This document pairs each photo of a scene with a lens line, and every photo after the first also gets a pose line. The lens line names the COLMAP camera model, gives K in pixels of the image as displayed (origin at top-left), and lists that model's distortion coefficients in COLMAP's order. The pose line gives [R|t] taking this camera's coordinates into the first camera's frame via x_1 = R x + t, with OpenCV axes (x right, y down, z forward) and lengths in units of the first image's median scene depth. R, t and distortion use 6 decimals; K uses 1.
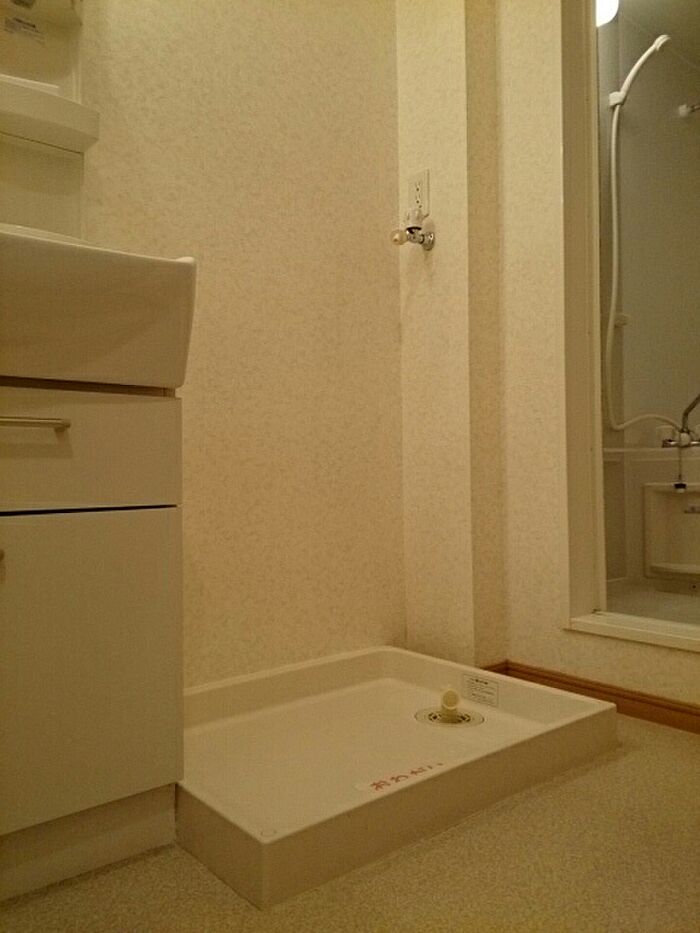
lens RADIAL K [[736.5, 0, 344.9], [0, 736.5, 457.9], [0, 0, 1]] dist [0.055253, -0.036377]
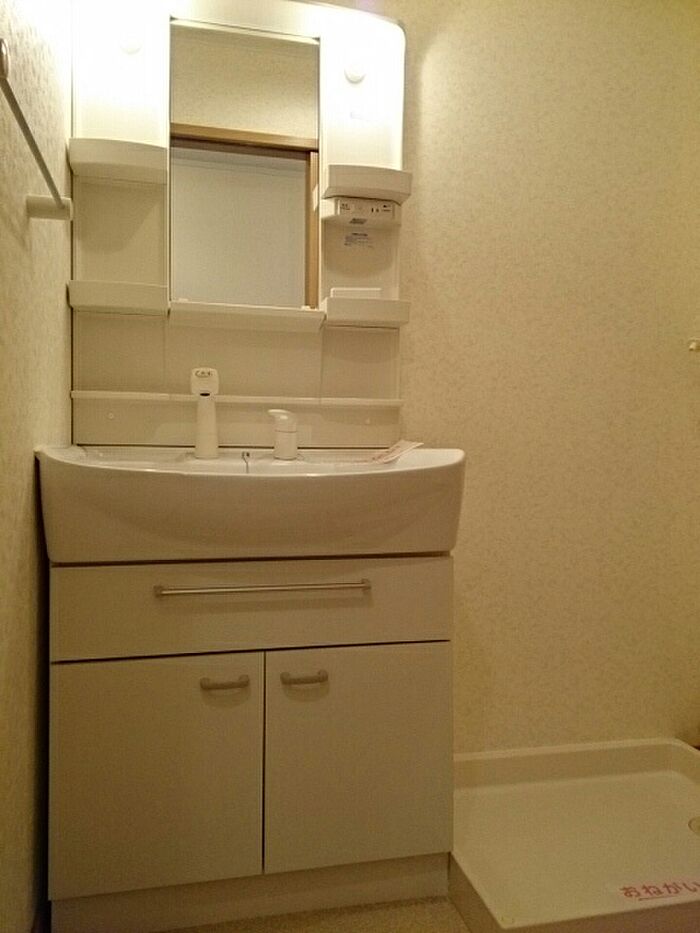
lens RADIAL K [[736.5, 0, 342.4], [0, 736.5, 472.9], [0, 0, 1]] dist [0.055253, -0.036377]
pose [[0.899357, 0.025976, -0.436442, 0.113860], [-0.015230, 0.999489, 0.028103, -0.186075], [0.436949, -0.018628, 0.899293, -0.172503]]
